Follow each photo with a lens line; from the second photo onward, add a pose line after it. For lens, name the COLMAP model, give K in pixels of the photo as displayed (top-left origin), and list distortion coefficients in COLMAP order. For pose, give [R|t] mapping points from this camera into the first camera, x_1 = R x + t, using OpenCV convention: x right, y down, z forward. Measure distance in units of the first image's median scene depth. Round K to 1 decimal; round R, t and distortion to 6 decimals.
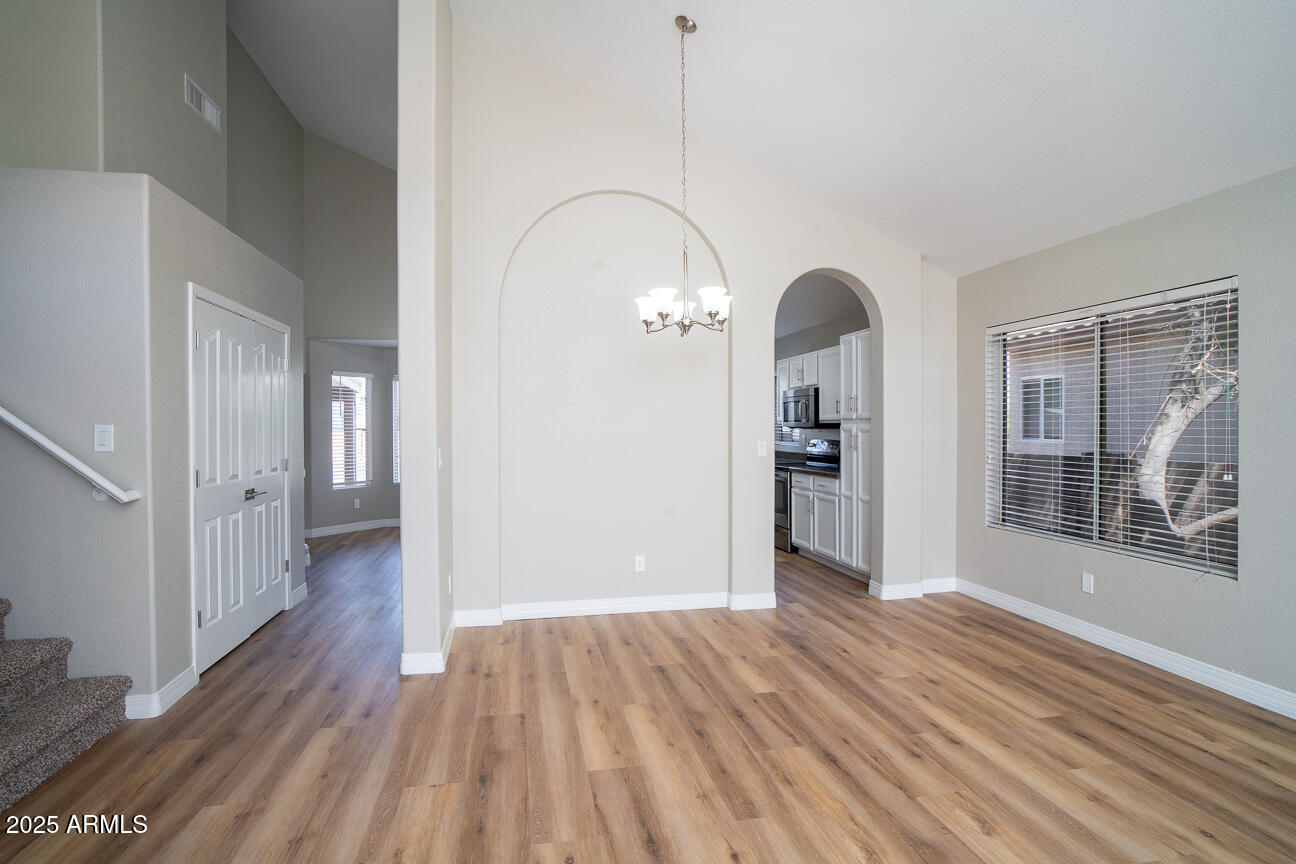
lens RADIAL K [[672.5, 0, 645.1], [0, 672.5, 428.1], [0, 0, 1]] dist [-0.033080, 0.011912]
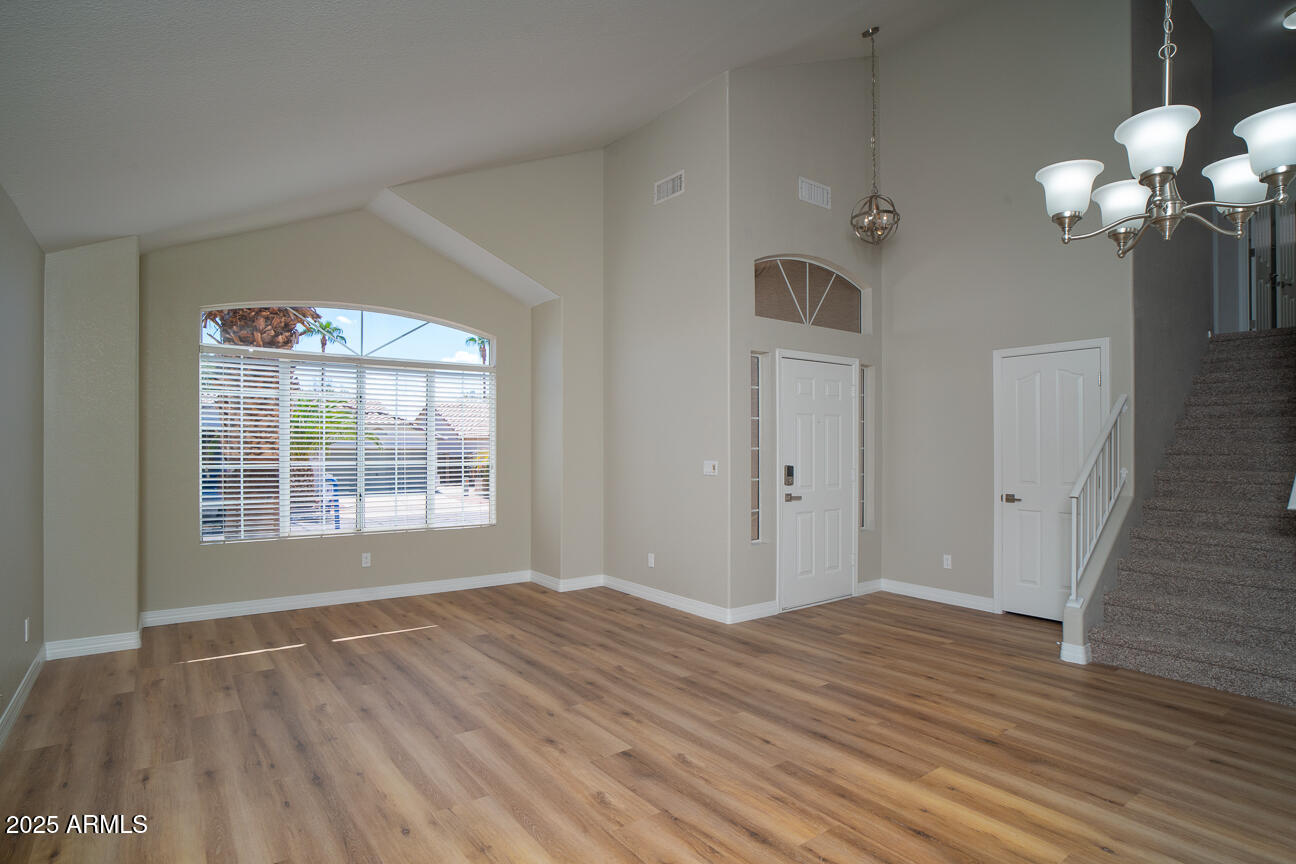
lens RADIAL K [[672.5, 0, 645.5], [0, 672.5, 440.0], [0, 0, 1]] dist [-0.033080, 0.011912]
pose [[-0.904604, -0.001890, -0.426249, 0.682940], [0.002234, 0.999955, -0.009174, 0.000903], [0.426248, -0.009251, -0.904559, 1.516309]]
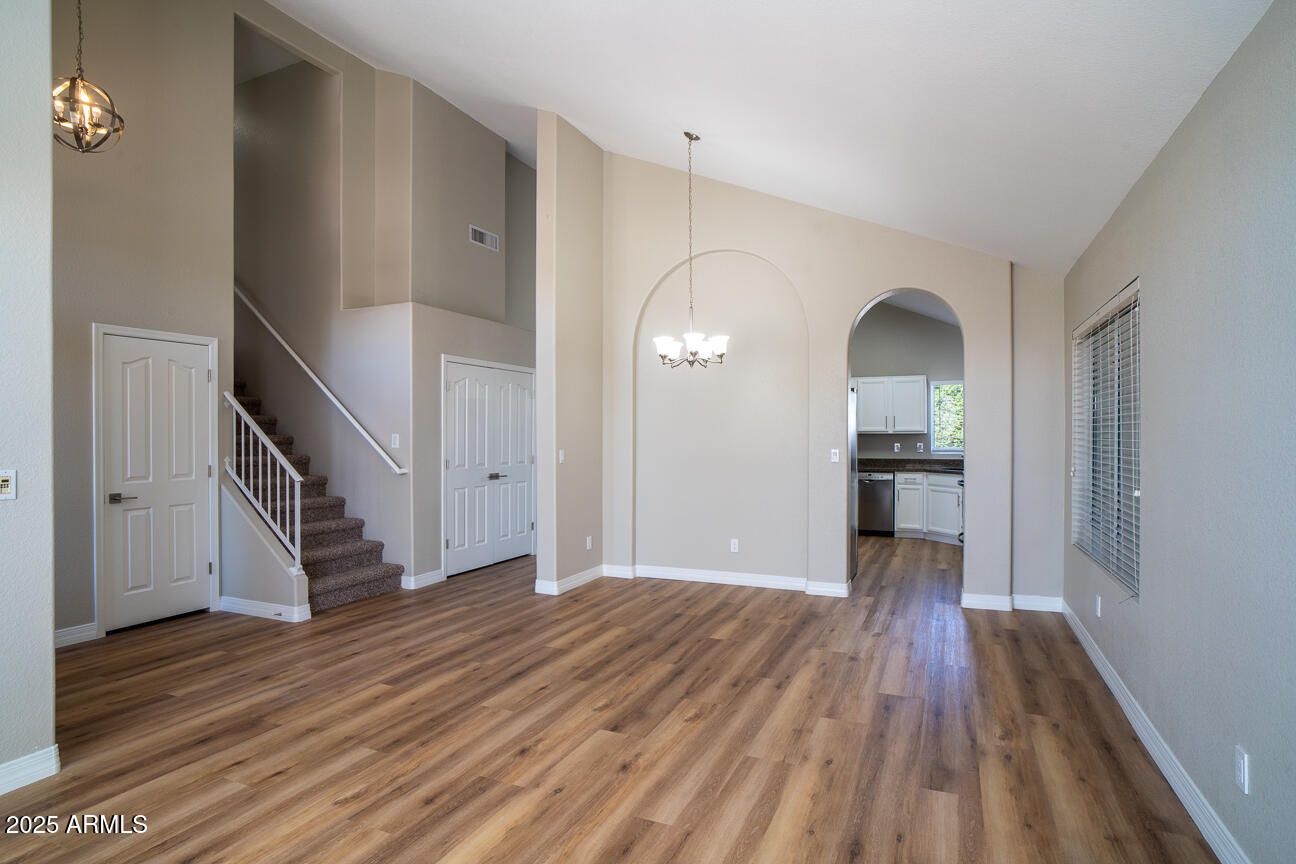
lens RADIAL K [[672.5, 0, 649.0], [0, 672.5, 439.4], [0, 0, 1]] dist [-0.033080, 0.011912]
pose [[0.812677, 0.004967, -0.582693, 0.934084], [-0.001385, 0.999977, 0.006592, -0.005949], [0.582712, -0.004550, 0.812666, -0.164337]]
